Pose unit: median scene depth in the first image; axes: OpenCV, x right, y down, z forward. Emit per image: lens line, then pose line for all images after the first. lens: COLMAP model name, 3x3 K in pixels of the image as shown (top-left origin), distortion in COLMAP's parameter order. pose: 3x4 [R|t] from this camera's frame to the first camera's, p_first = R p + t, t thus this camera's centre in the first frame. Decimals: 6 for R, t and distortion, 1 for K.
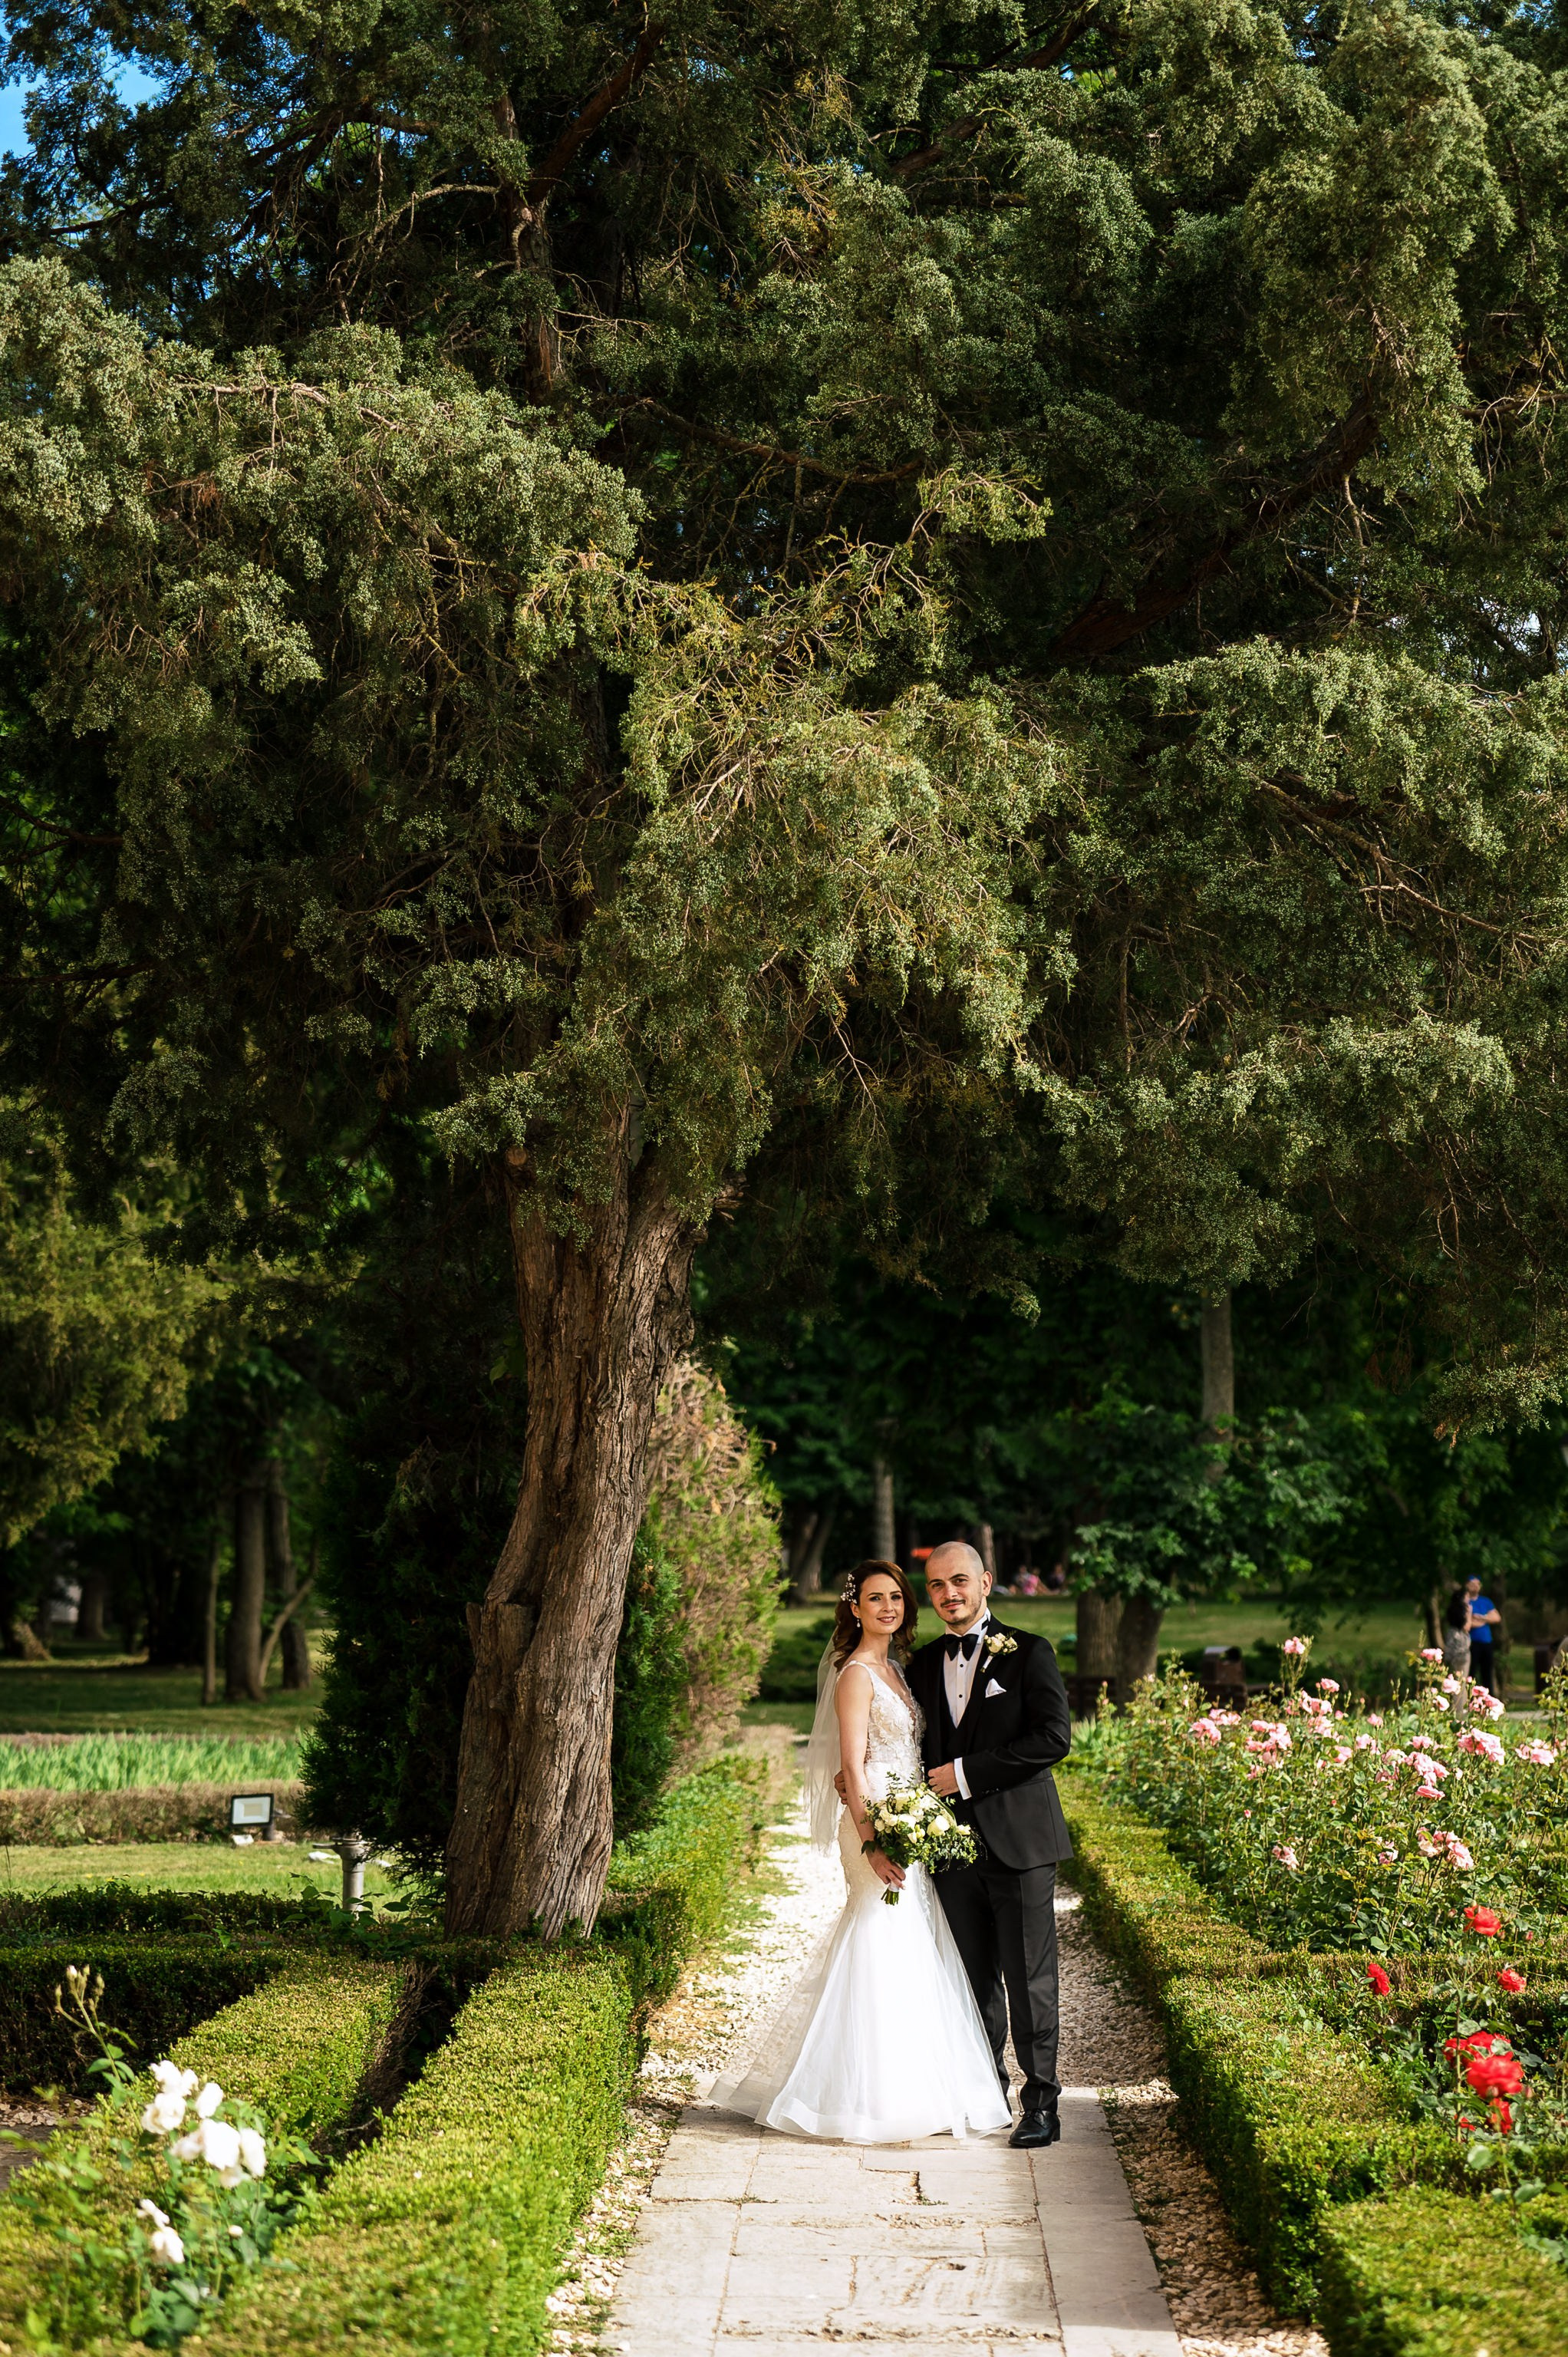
lens RADIAL K [[4862.2, 0, 859.3], [0, 4862.2, 1253.3], [0, 0, 1]] dist [-0.040675, 0.000000]
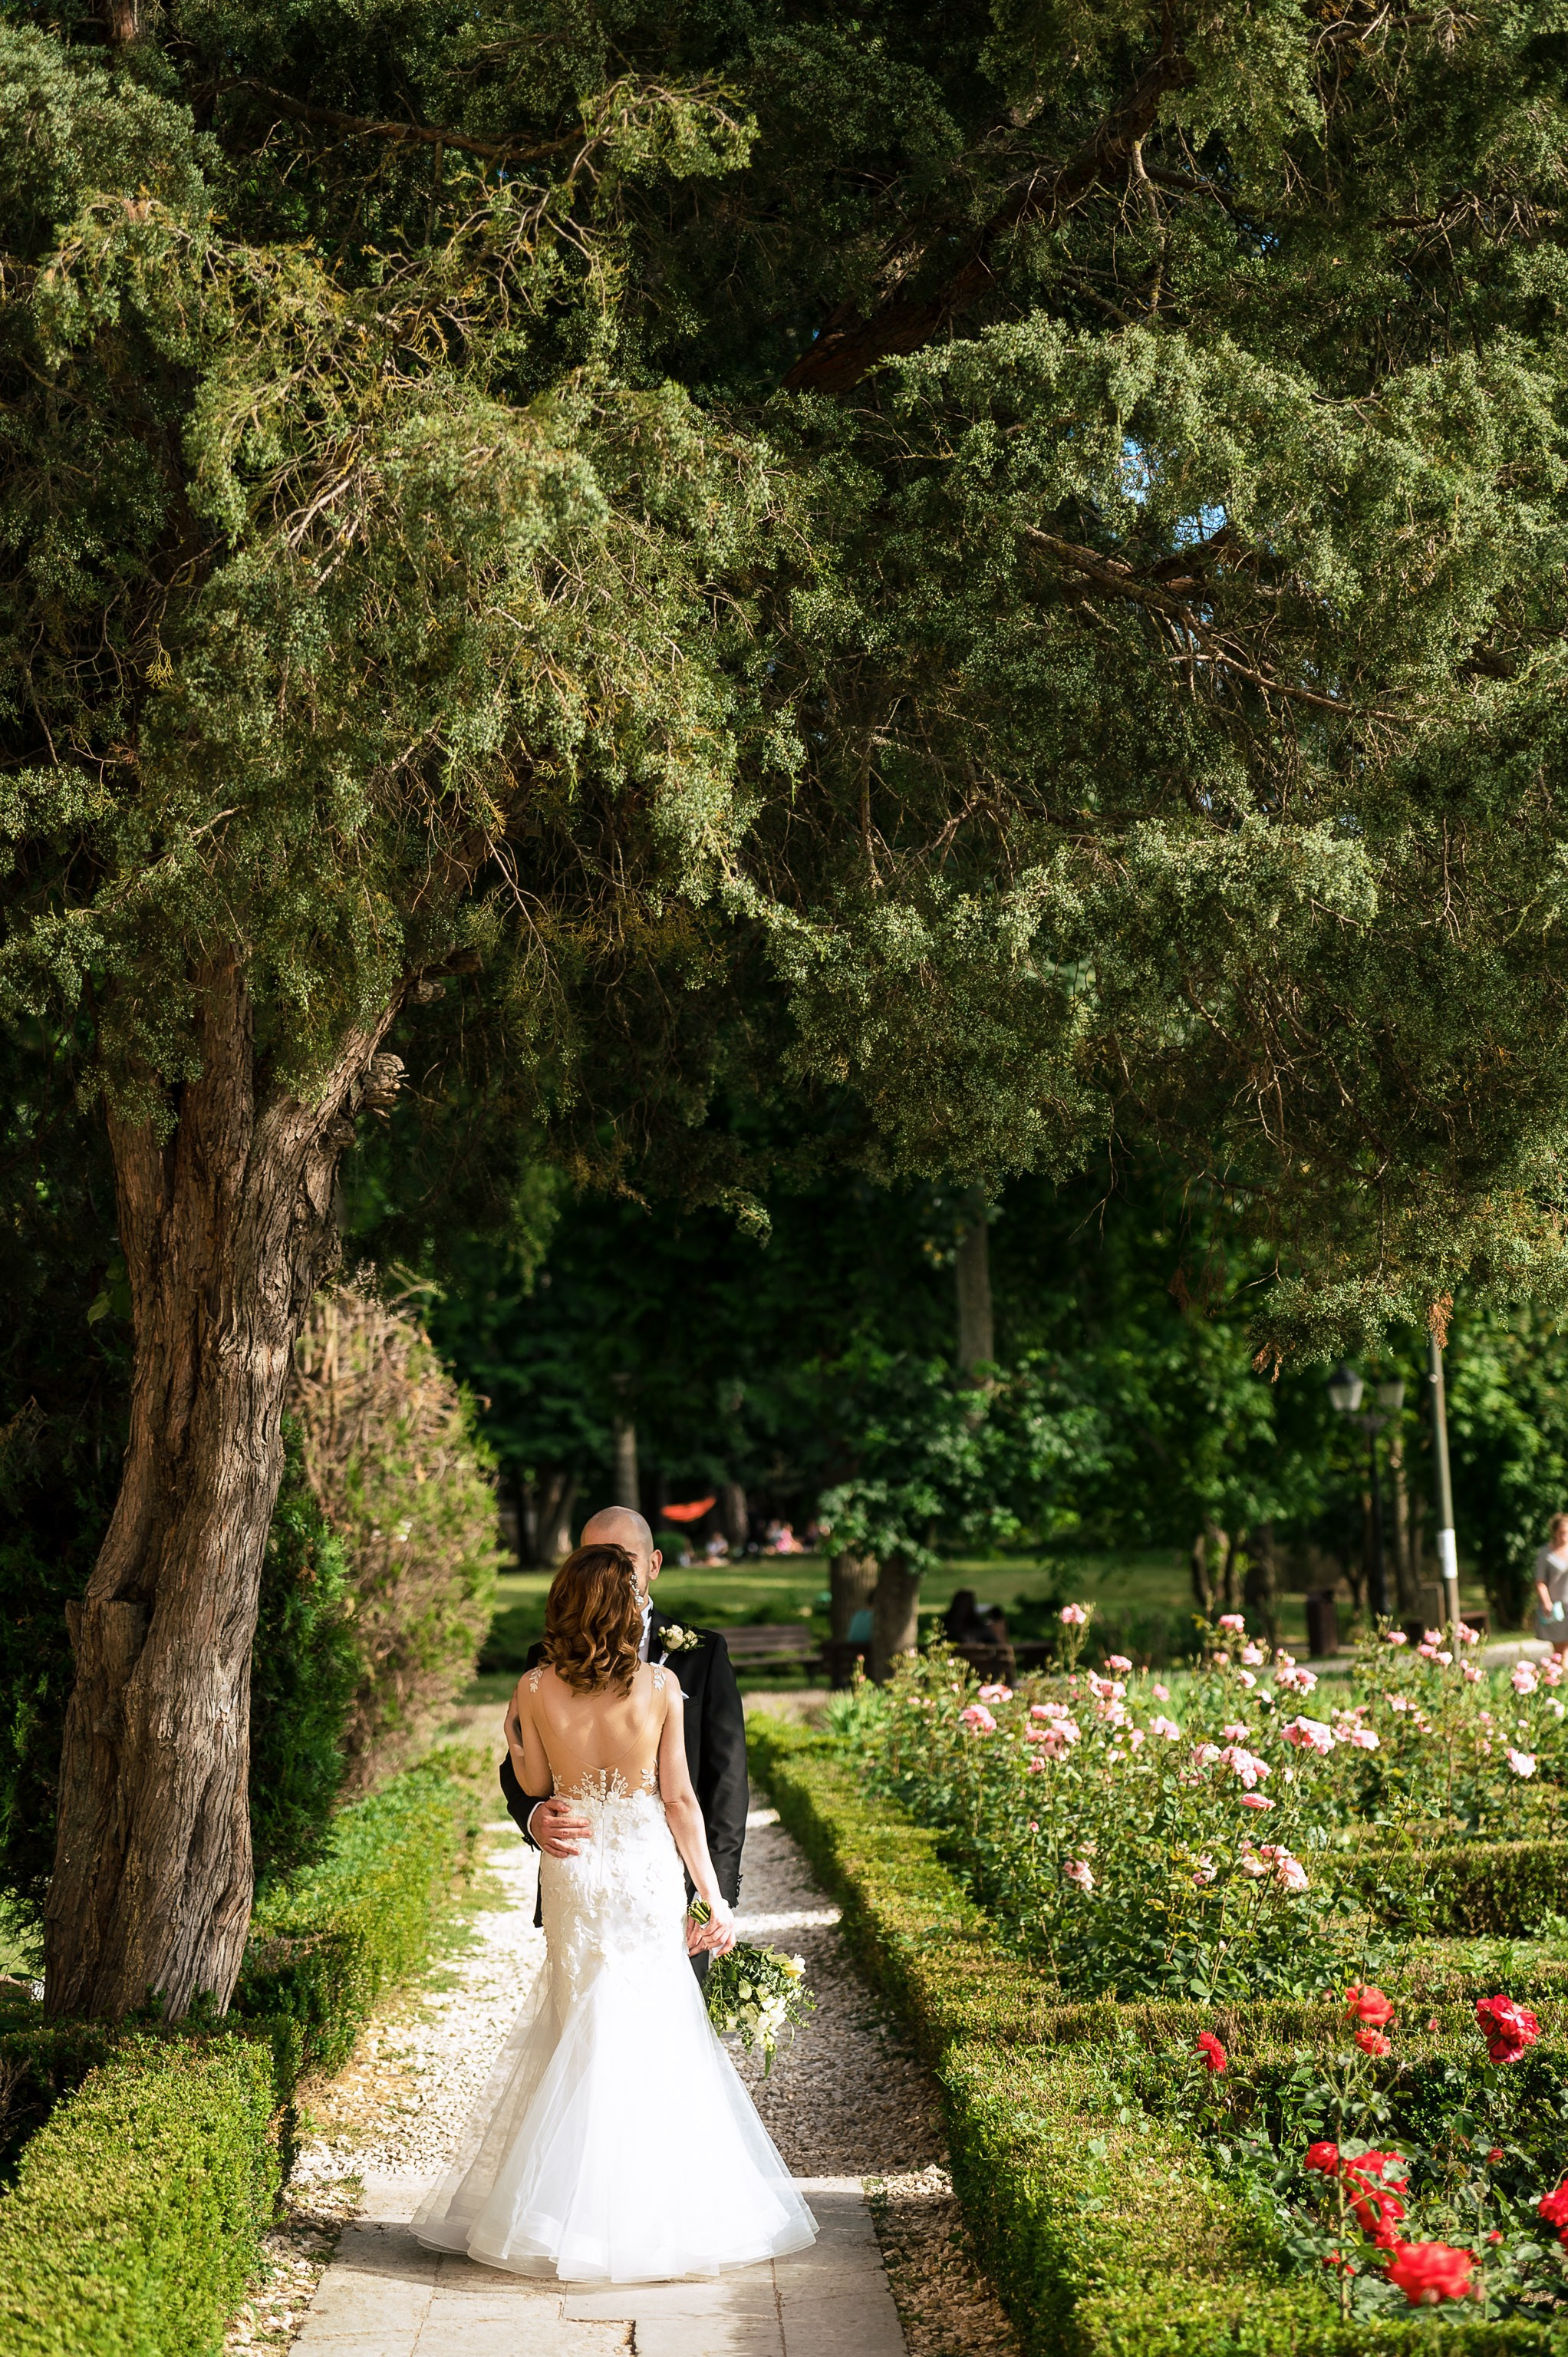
lens RADIAL K [[4862.2, 0, 826.2], [0, 4862.2, 1236.5], [0, 0, 1]] dist [-0.040675, 0.000000]
pose [[0.998807, -0.020041, 0.044537, 0.012287], [0.019812, 0.999788, 0.005595, 0.011590], [-0.044639, -0.004706, 0.998992, 0.229904]]
